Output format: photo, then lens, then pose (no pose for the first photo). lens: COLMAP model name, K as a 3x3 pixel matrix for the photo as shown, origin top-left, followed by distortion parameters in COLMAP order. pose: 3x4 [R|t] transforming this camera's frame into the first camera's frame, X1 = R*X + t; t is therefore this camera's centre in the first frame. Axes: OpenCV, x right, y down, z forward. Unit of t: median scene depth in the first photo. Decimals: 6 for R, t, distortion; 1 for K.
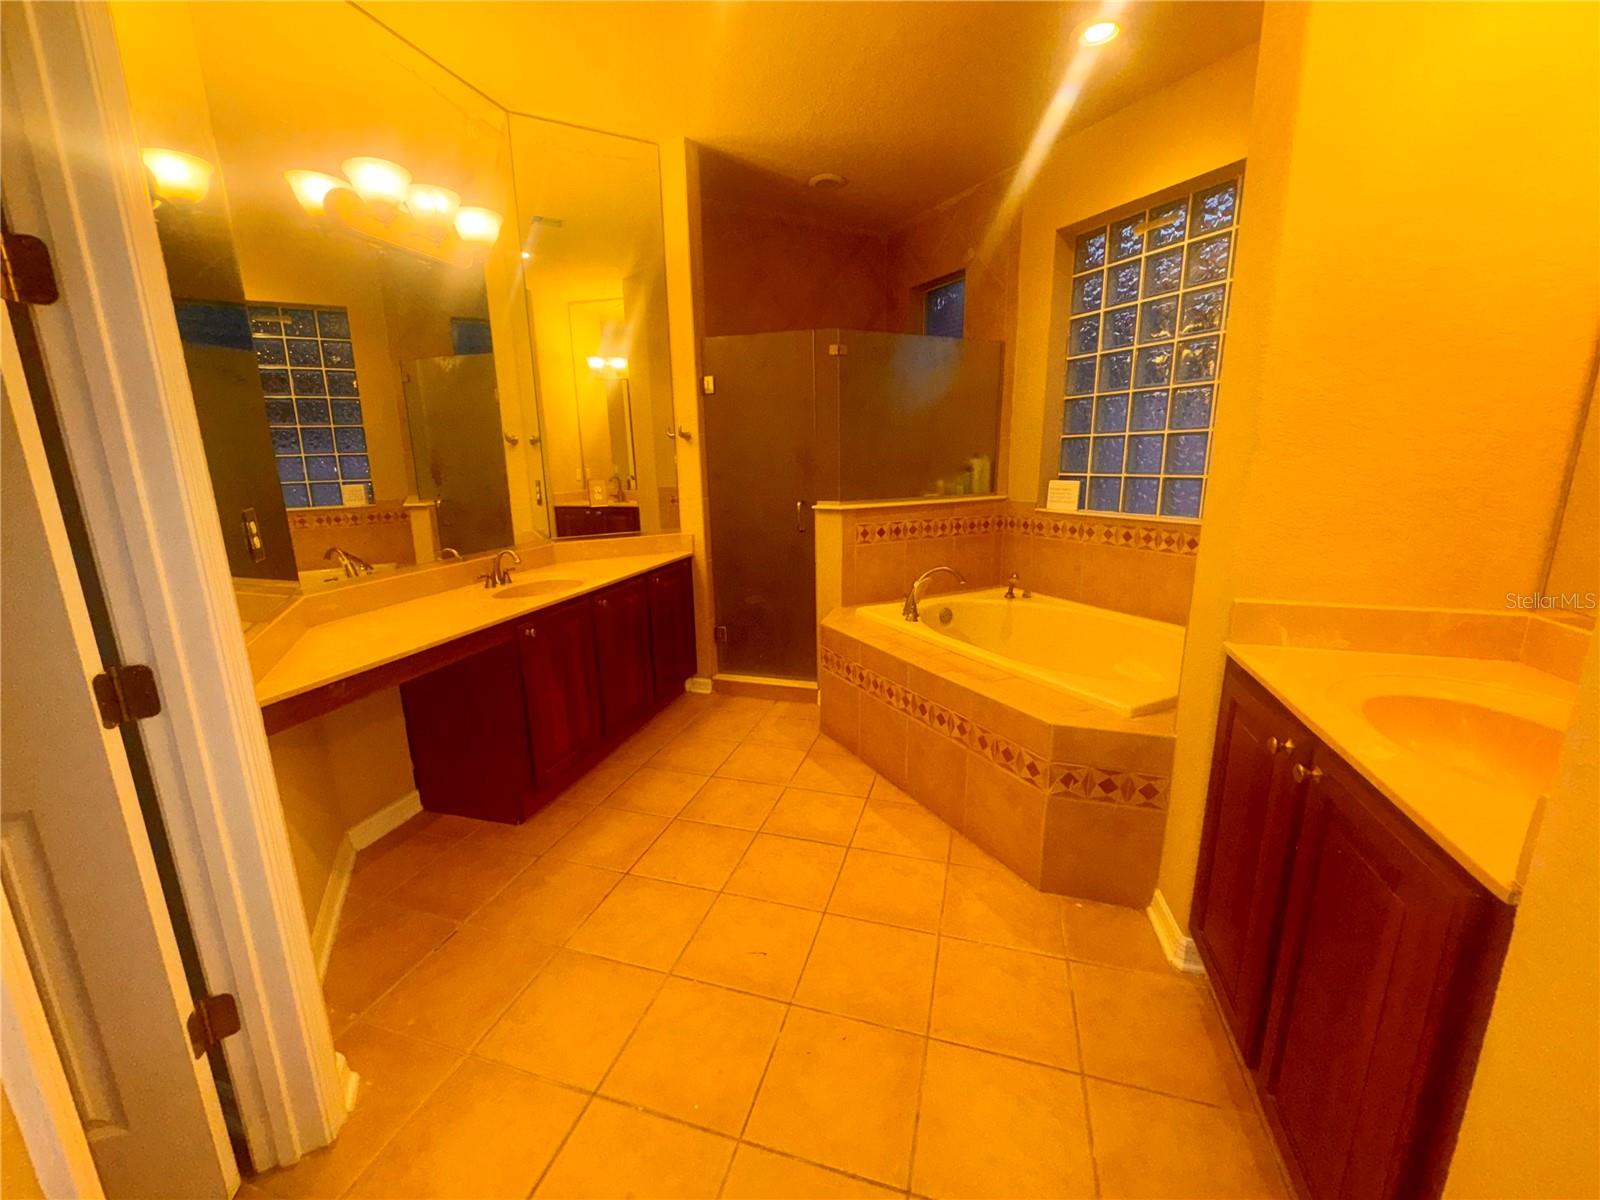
lens RADIAL K [[639.8, 0, 800.0], [0, 639.8, 600.0], [0, 0, 1]] dist [-0.003180, 0.000045]
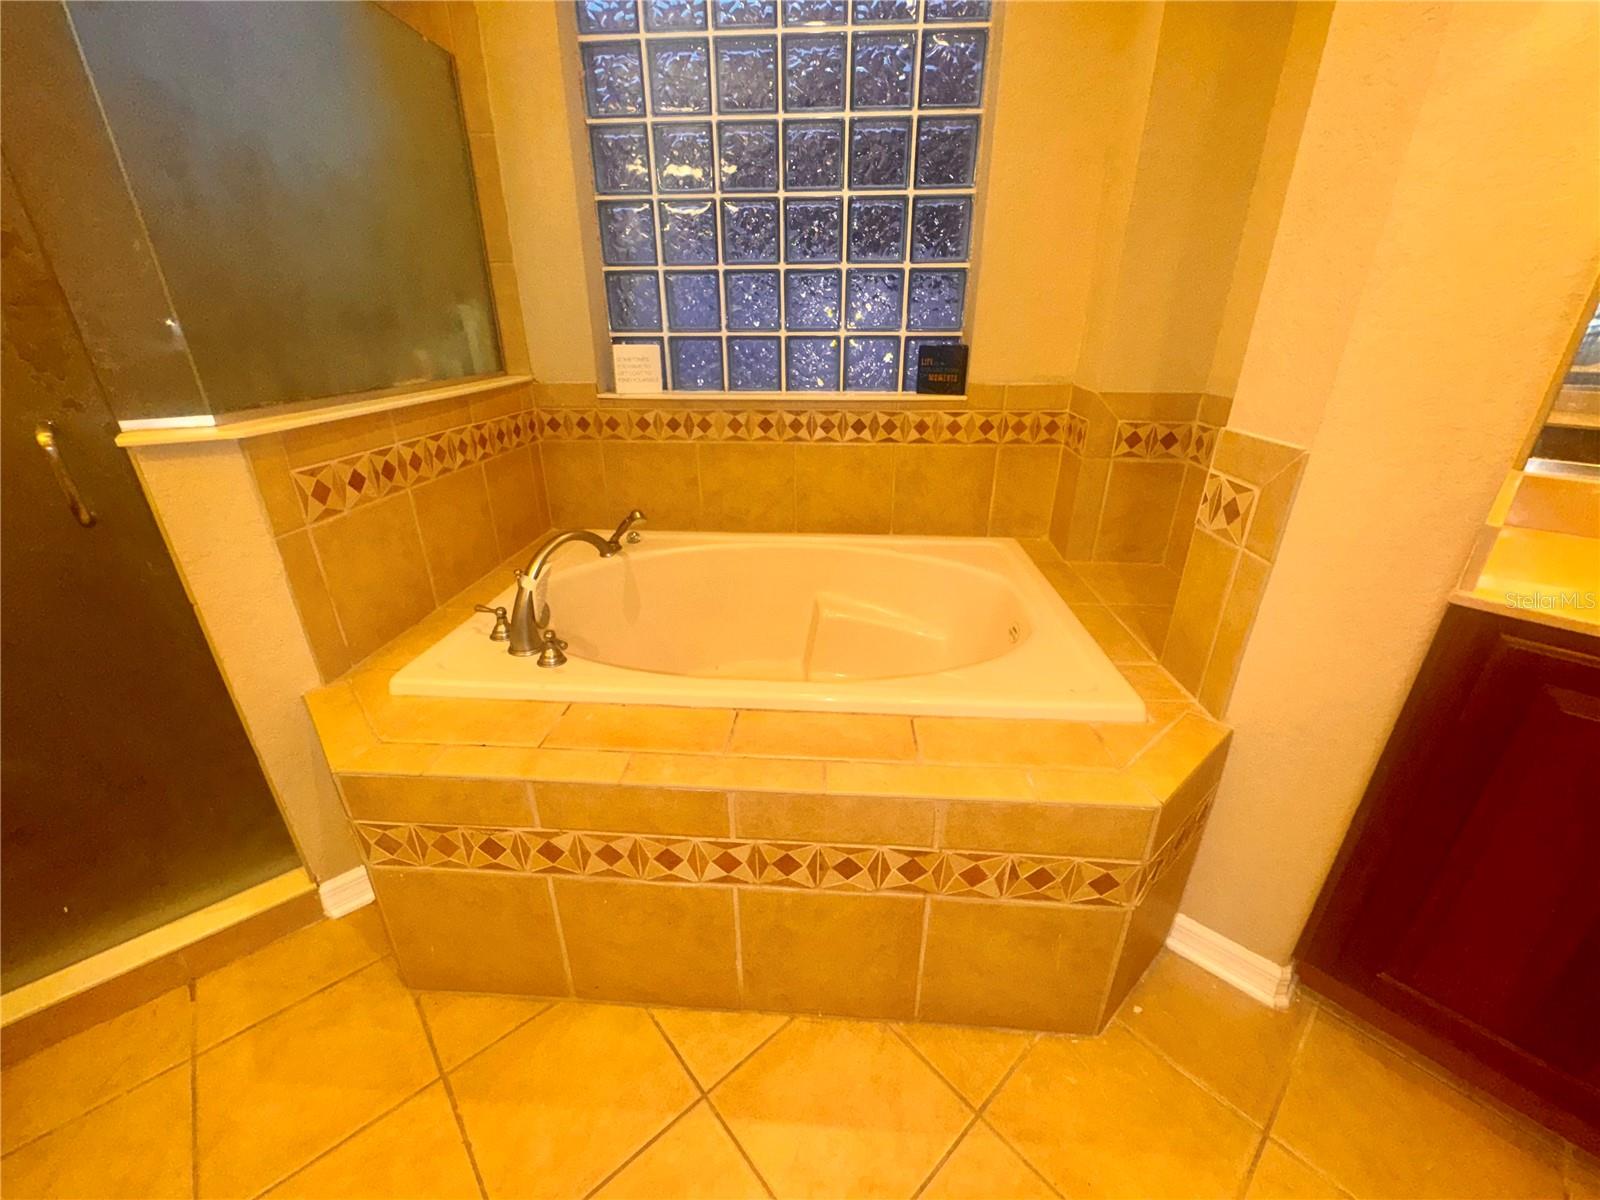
lens RADIAL K [[639.8, 0, 800.0], [0, 639.8, 600.0], [0, 0, 1]] dist [-0.003180, 0.000045]
pose [[0.529236, -0.325437, 0.783582, -0.073393], [0.180606, 0.945562, 0.270729, -0.095449], [-0.829030, -0.001760, 0.559201, 0.542691]]
